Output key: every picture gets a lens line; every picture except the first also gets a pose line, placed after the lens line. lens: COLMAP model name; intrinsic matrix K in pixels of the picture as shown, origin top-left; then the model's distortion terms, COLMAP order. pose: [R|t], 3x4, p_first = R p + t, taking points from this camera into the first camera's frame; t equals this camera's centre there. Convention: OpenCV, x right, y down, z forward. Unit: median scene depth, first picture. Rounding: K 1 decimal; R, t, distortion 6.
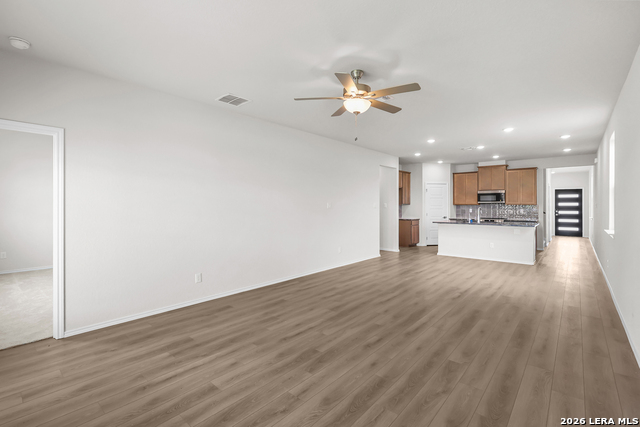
lens RADIAL K [[294.6, 0, 319.9], [0, 294.6, 206.7], [0, 0, 1]] dist [-0.006639, 0.002833]
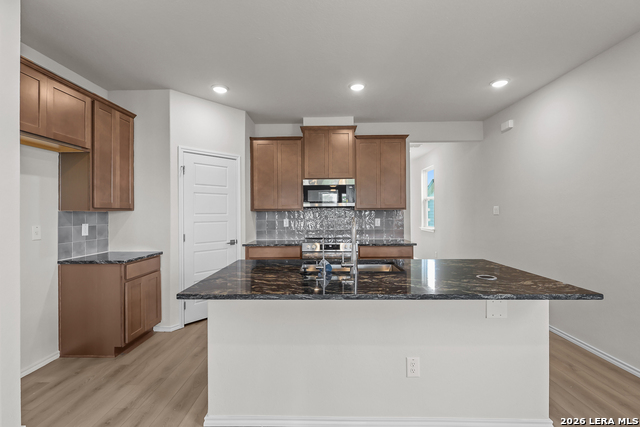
lens RADIAL K [[294.6, 0, 317.2], [0, 294.6, 210.1], [0, 0, 1]] dist [-0.006639, 0.002833]
pose [[0.773769, -0.001556, 0.633466, 0.261564], [0.009450, 0.999914, -0.009087, -0.002503], [-0.633397, 0.013017, 0.773717, 0.622112]]
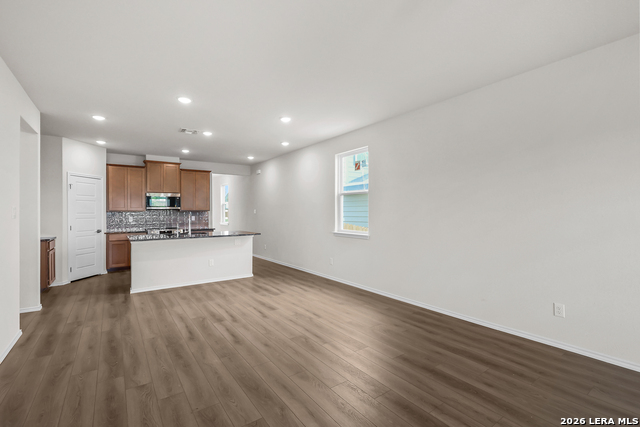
lens RADIAL K [[294.6, 0, 317.4], [0, 294.6, 210.2], [0, 0, 1]] dist [-0.006639, 0.002833]
pose [[0.238820, 0.004867, 0.971052, -0.077885], [0.010499, 0.999916, -0.007594, 0.000595], [-0.971007, 0.012009, 0.238748, 0.394063]]
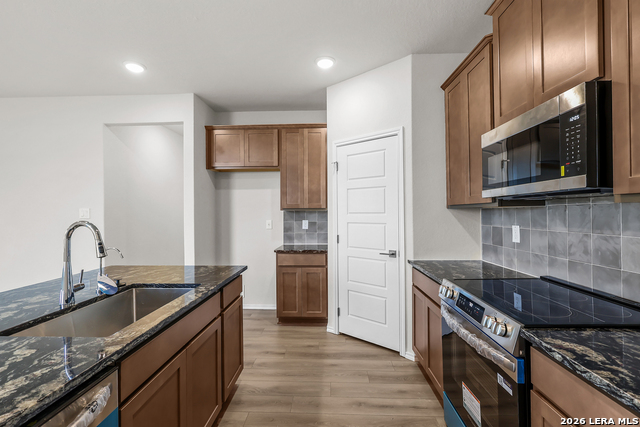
lens RADIAL K [[294.6, 0, 321.4], [0, 294.6, 210.8], [0, 0, 1]] dist [-0.006639, 0.002833]
pose [[0.624499, -0.010247, -0.780958, 0.605811], [0.005289, 0.999946, -0.008891, -0.002424], [0.781008, 0.001422, 0.624520, 0.776461]]
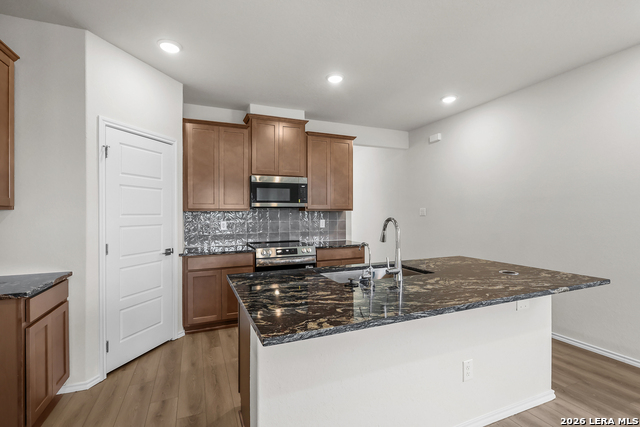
lens RADIAL K [[294.6, 0, 314.7], [0, 294.6, 212.6], [0, 0, 1]] dist [-0.006639, 0.002833]
pose [[0.448680, -0.001552, 0.893691, 0.220678], [0.008380, 0.999962, -0.002471, -0.002453], [-0.893653, 0.008598, 0.448676, 0.731439]]
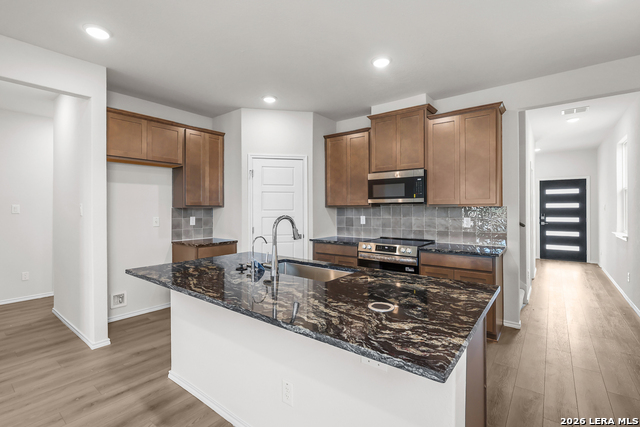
lens RADIAL K [[294.6, 0, 319.3], [0, 294.6, 211.4], [0, 0, 1]] dist [-0.006639, 0.002833]
pose [[0.998896, -0.004167, 0.046796, 0.436340], [0.003887, 0.999974, 0.006056, -0.002930], [-0.046820, -0.005868, 0.998886, 0.570087]]
